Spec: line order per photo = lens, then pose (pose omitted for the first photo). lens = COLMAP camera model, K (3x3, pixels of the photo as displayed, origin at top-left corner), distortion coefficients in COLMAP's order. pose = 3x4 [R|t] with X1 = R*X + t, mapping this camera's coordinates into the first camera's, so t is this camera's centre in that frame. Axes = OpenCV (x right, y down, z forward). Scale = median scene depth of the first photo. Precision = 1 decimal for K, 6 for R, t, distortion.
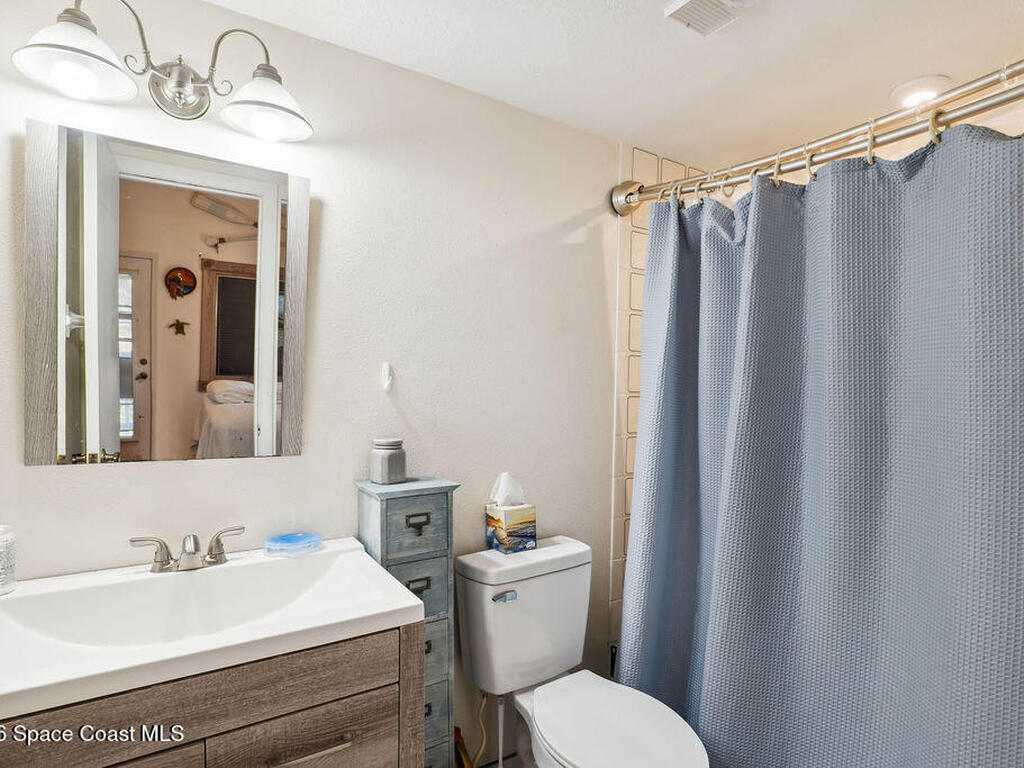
lens RADIAL K [[542.0, 0, 516.7], [0, 542.0, 383.8], [0, 0, 1]] dist [-0.017111, 0.002058]
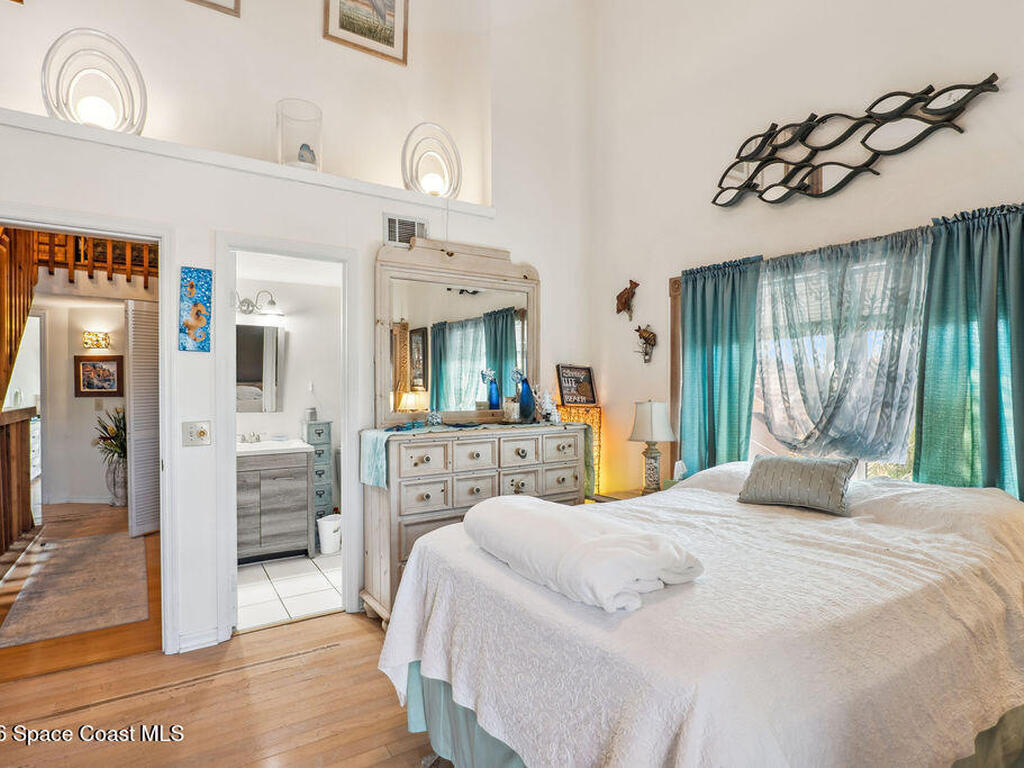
lens RADIAL K [[542.0, 0, 516.7], [0, 542.0, 383.8], [0, 0, 1]] dist [-0.017111, 0.002058]
pose [[0.999661, -0.008499, 0.024622, 0.944379], [0.008483, 0.999964, 0.000773, -0.026801], [-0.024627, -0.000563, 0.999697, -2.319857]]
